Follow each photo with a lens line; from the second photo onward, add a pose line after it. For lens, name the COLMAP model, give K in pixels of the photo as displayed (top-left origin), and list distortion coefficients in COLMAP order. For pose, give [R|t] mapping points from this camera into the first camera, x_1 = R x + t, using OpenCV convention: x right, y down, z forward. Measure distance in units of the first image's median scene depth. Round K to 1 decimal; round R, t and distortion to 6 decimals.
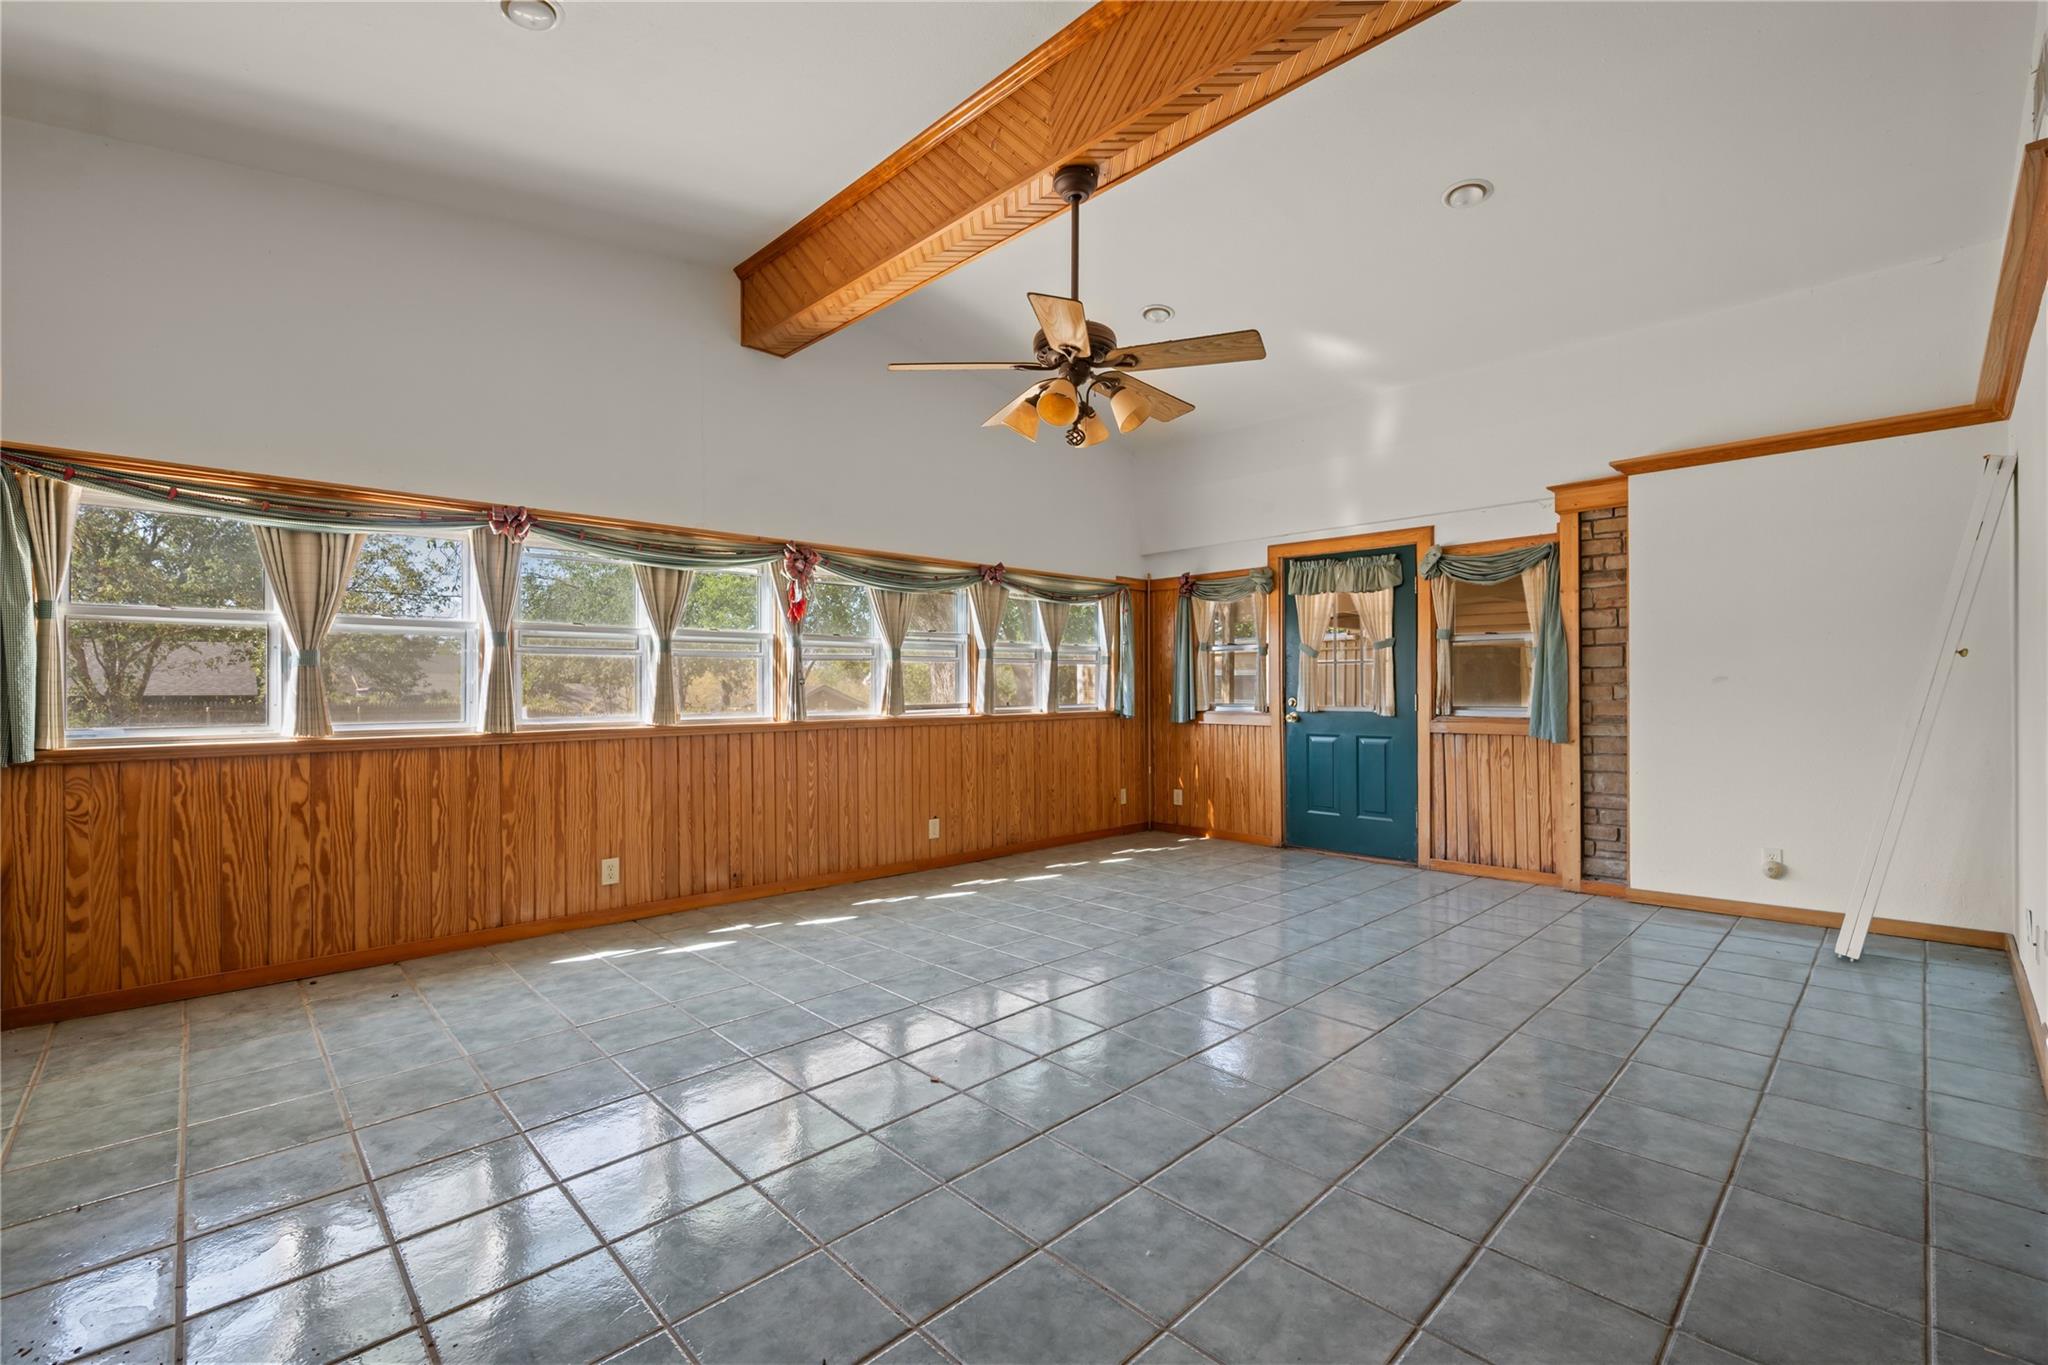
lens RADIAL K [[872.7, 0, 1028.1], [0, 872.7, 686.1], [0, 0, 1]] dist [-0.000038, -0.000048]
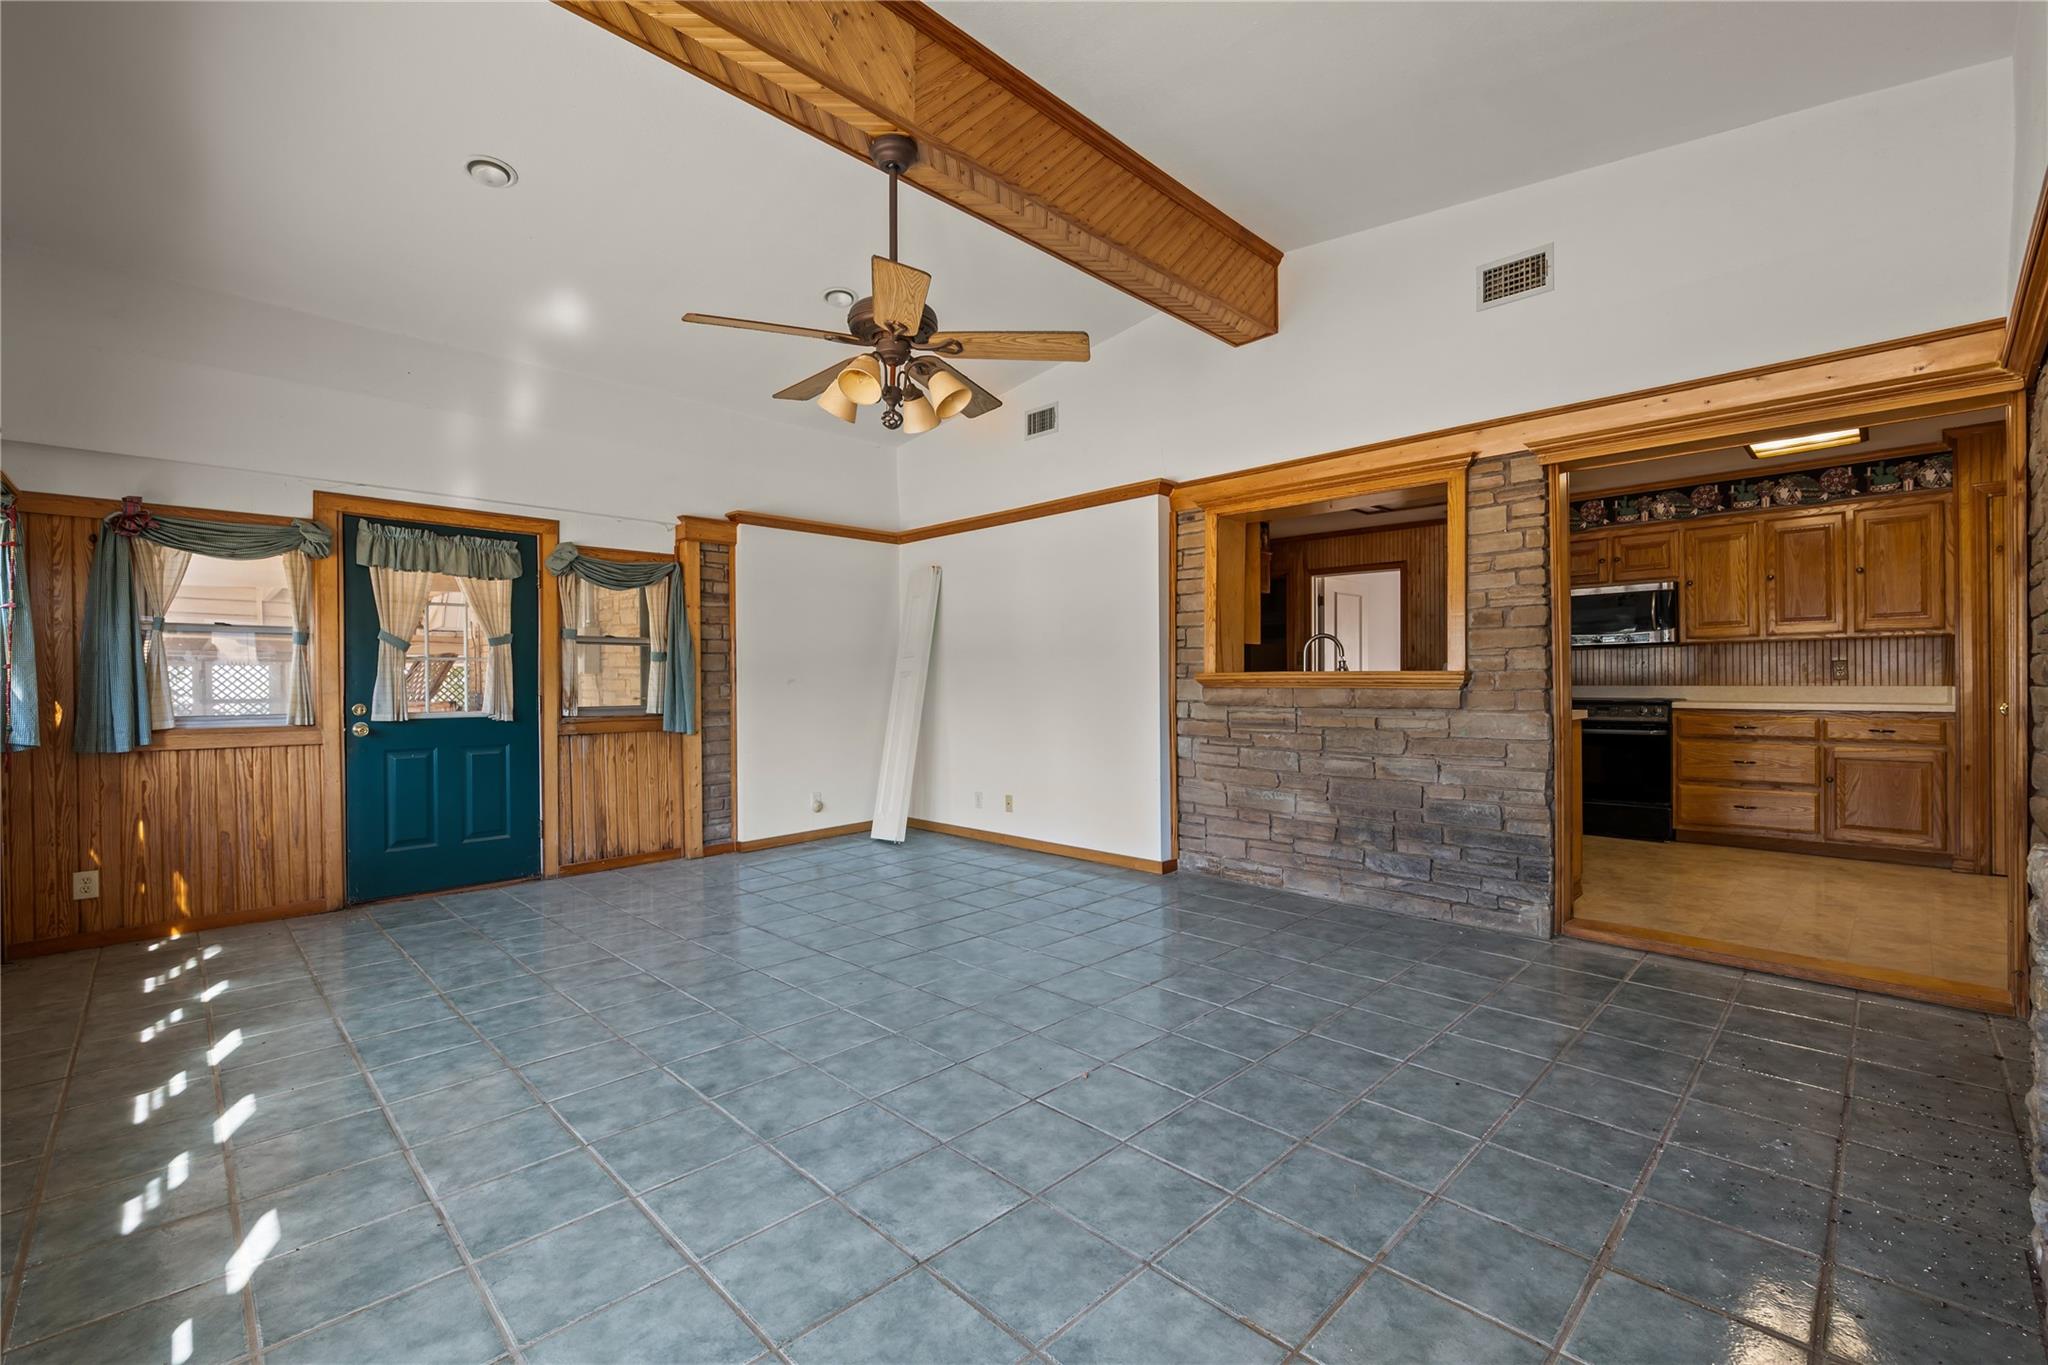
lens RADIAL K [[872.7, 0, 1028.1], [0, 872.7, 686.1], [0, 0, 1]] dist [-0.000038, -0.000048]
pose [[-0.019296, -0.000206, 0.999814, -0.589647], [0.004585, 0.999989, 0.000294, 0.001483], [-0.999803, 0.004590, -0.019295, 0.575967]]
